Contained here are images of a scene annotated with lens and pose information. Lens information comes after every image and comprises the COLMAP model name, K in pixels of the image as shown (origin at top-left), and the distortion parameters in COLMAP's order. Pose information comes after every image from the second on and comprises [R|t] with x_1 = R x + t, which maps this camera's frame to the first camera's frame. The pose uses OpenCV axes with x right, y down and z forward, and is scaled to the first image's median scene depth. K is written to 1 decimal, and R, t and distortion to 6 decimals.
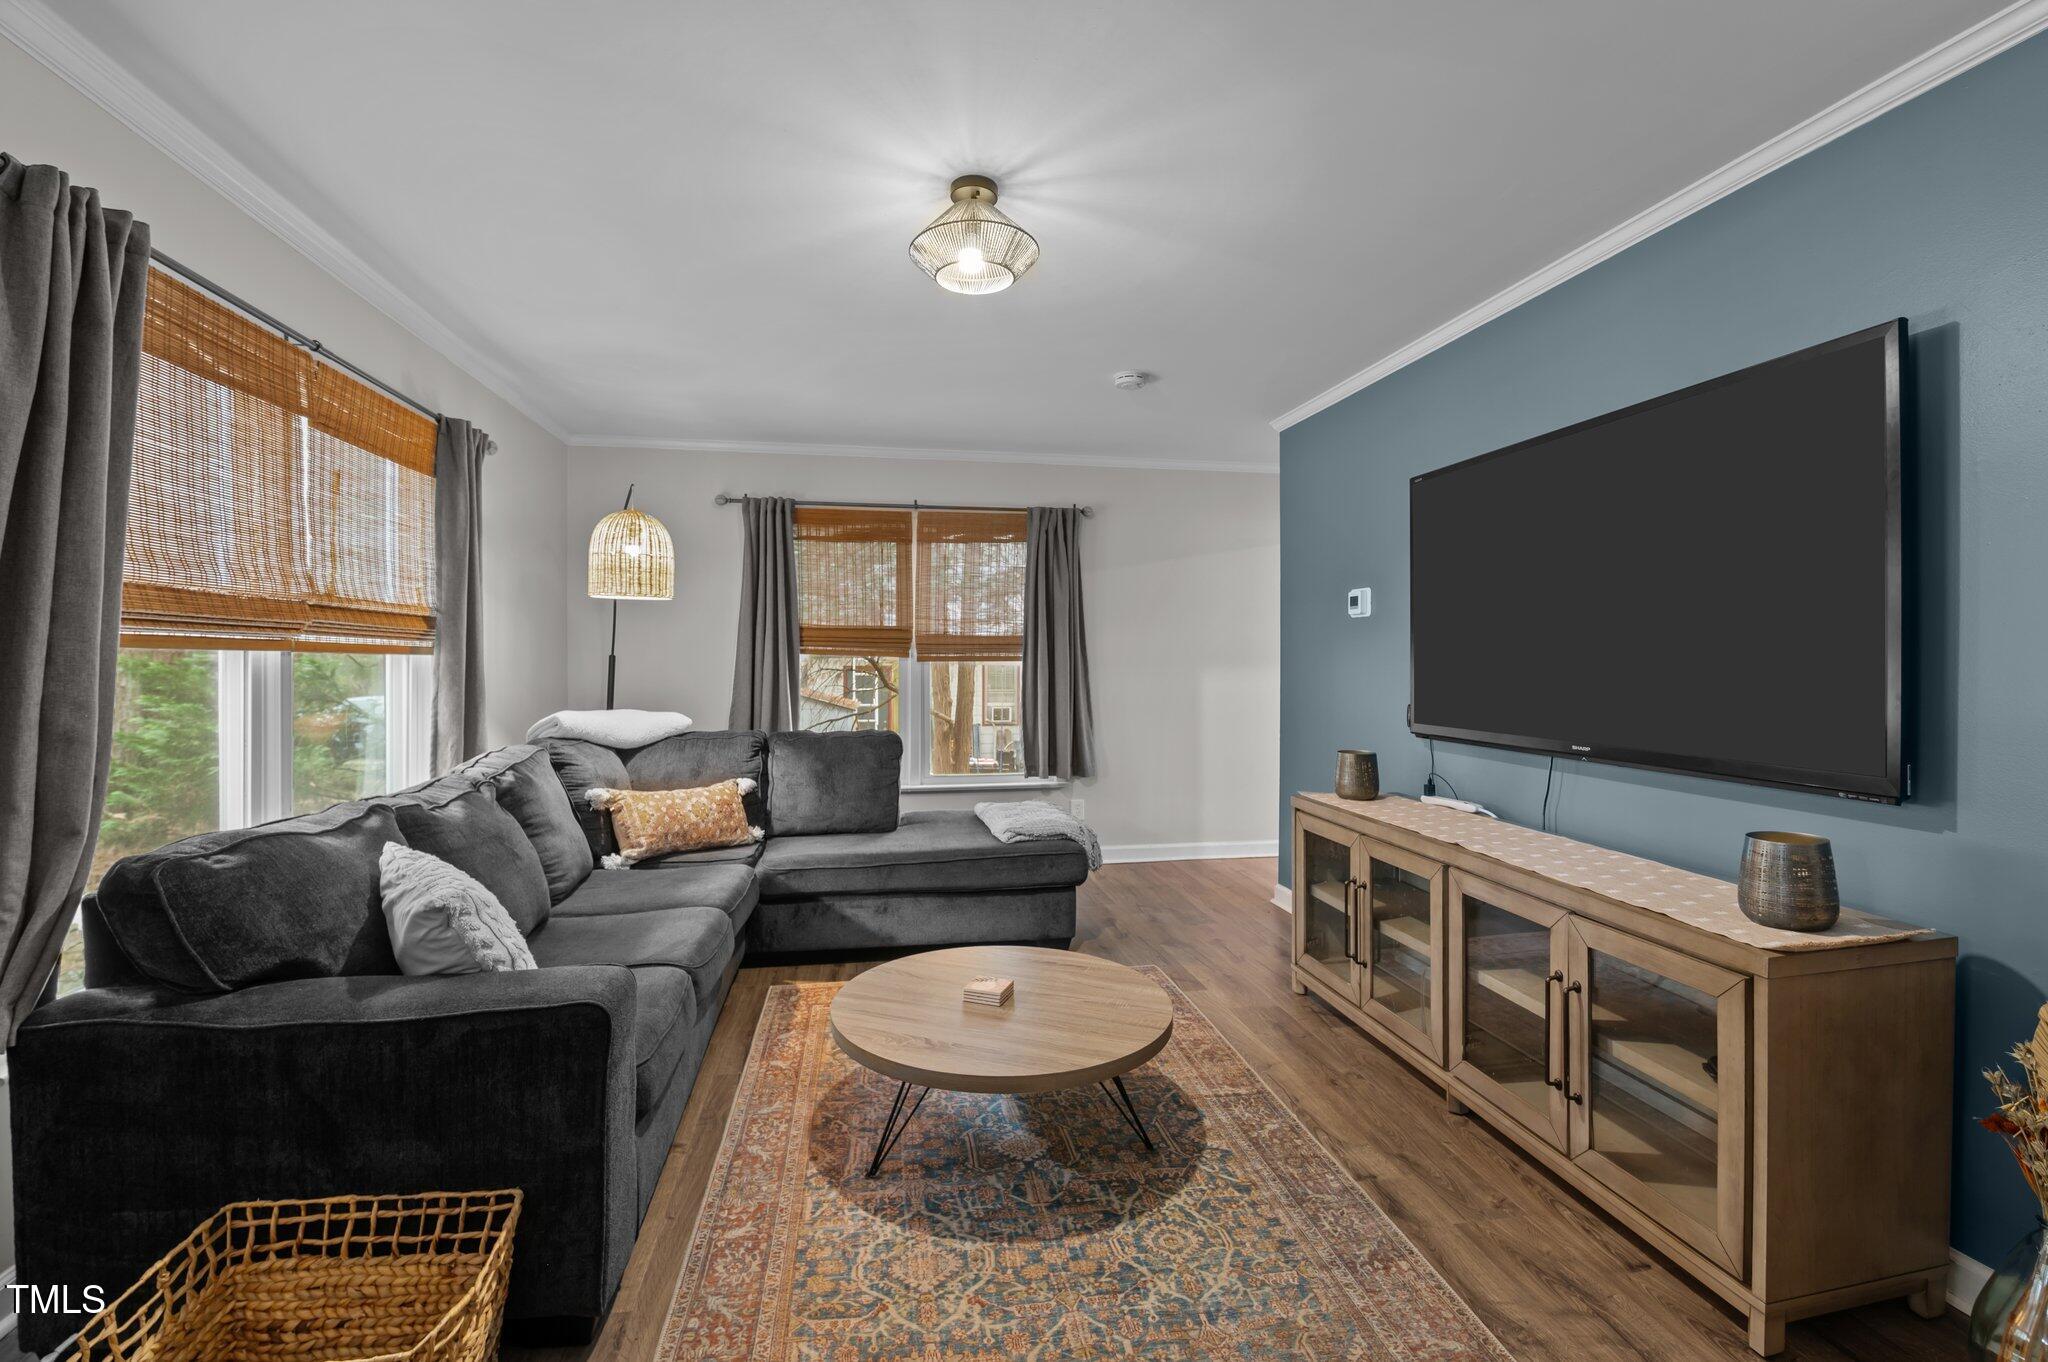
lens RADIAL K [[881.9, 0, 1013.6], [0, 881.9, 660.6], [0, 0, 1]] dist [-0.007102, -0.007260]
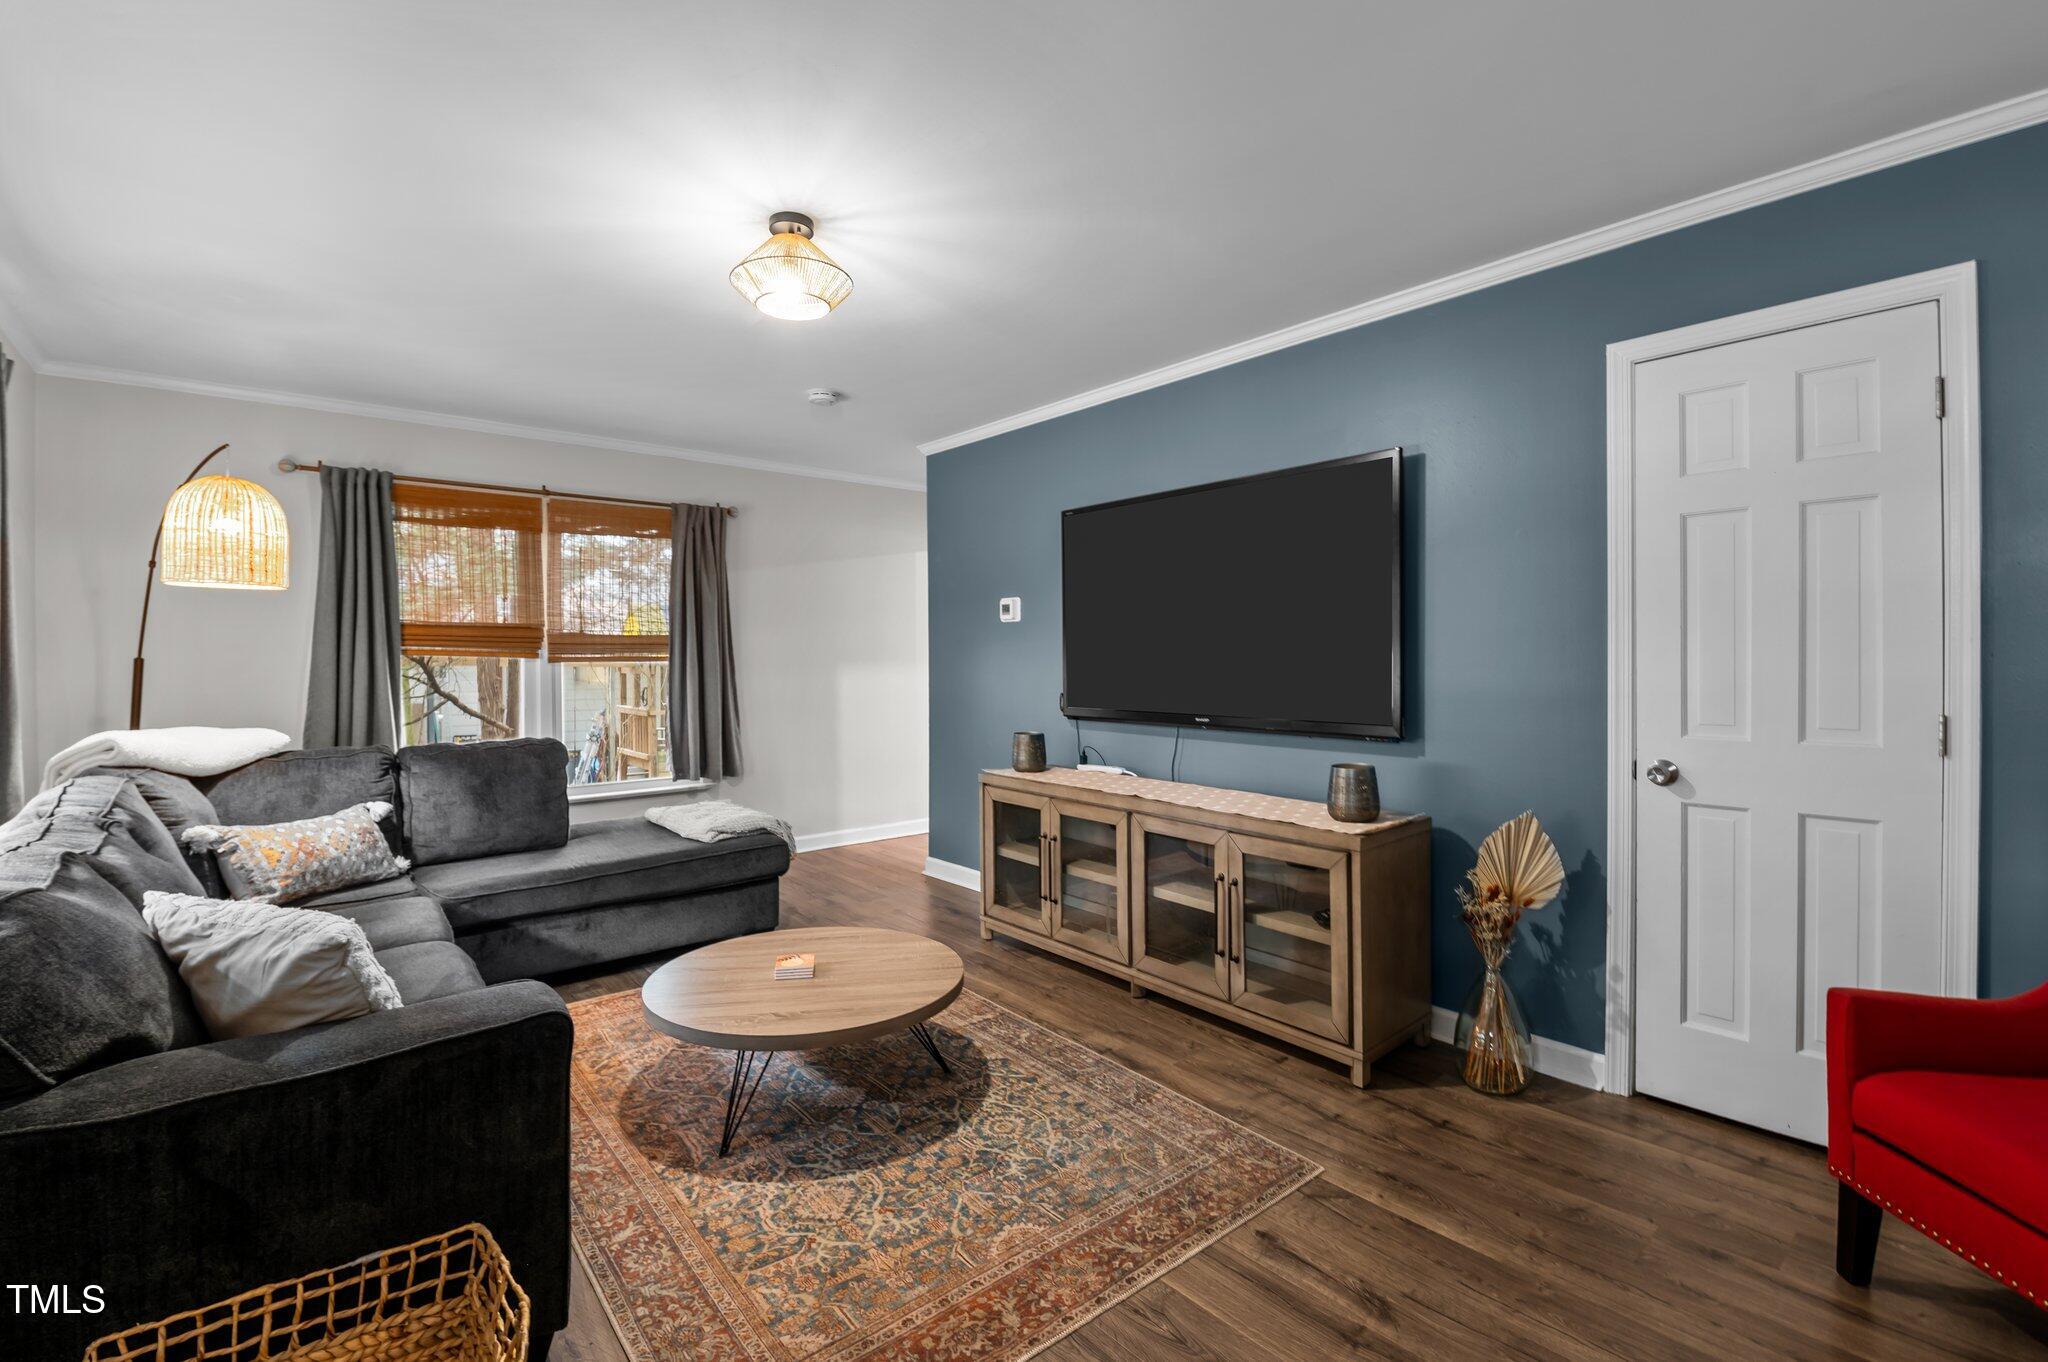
lens RADIAL K [[881.9, 0, 1015.7], [0, 881.9, 661.6], [0, 0, 1]] dist [-0.007102, -0.007260]
pose [[0.866975, -0.008574, 0.498277, -0.356463], [0.007450, 0.999963, 0.004245, -0.001114], [-0.498296, 0.000032, 0.867007, -0.073787]]
